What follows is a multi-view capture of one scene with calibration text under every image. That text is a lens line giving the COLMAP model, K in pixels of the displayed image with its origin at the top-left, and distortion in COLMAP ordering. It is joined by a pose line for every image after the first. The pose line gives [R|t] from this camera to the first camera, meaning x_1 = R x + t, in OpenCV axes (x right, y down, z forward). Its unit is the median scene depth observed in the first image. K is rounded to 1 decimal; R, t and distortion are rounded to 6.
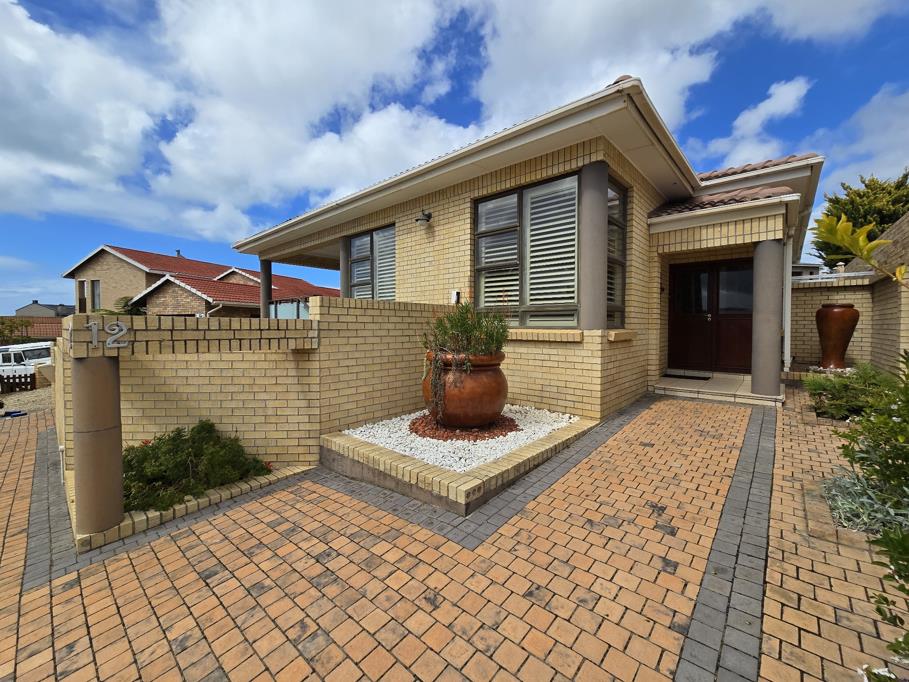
lens RADIAL K [[373.2, 0, 455.3], [0, 373.2, 334.8], [0, 0, 1]] dist [-0.000640, -0.000436]
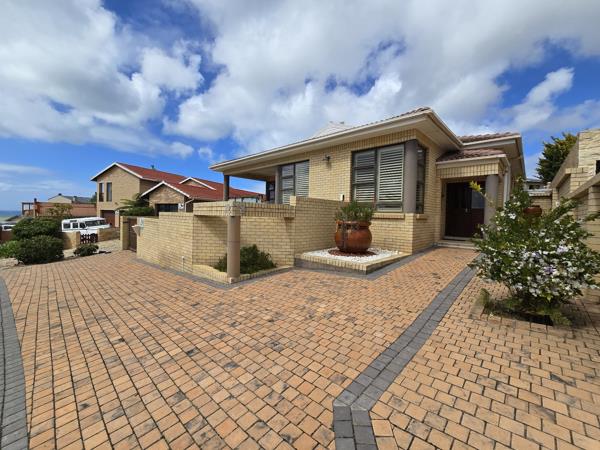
lens RADIAL K [[245.6, 0, 300.1], [0, 245.6, 221.0], [0, 0, 1]] dist [-0.001809, 0.001206]
pose [[0.999128, 0.024555, -0.033768, -0.280894], [-0.024632, 0.999695, -0.001859, 0.060435], [0.033712, 0.002689, 0.999428, -0.591074]]
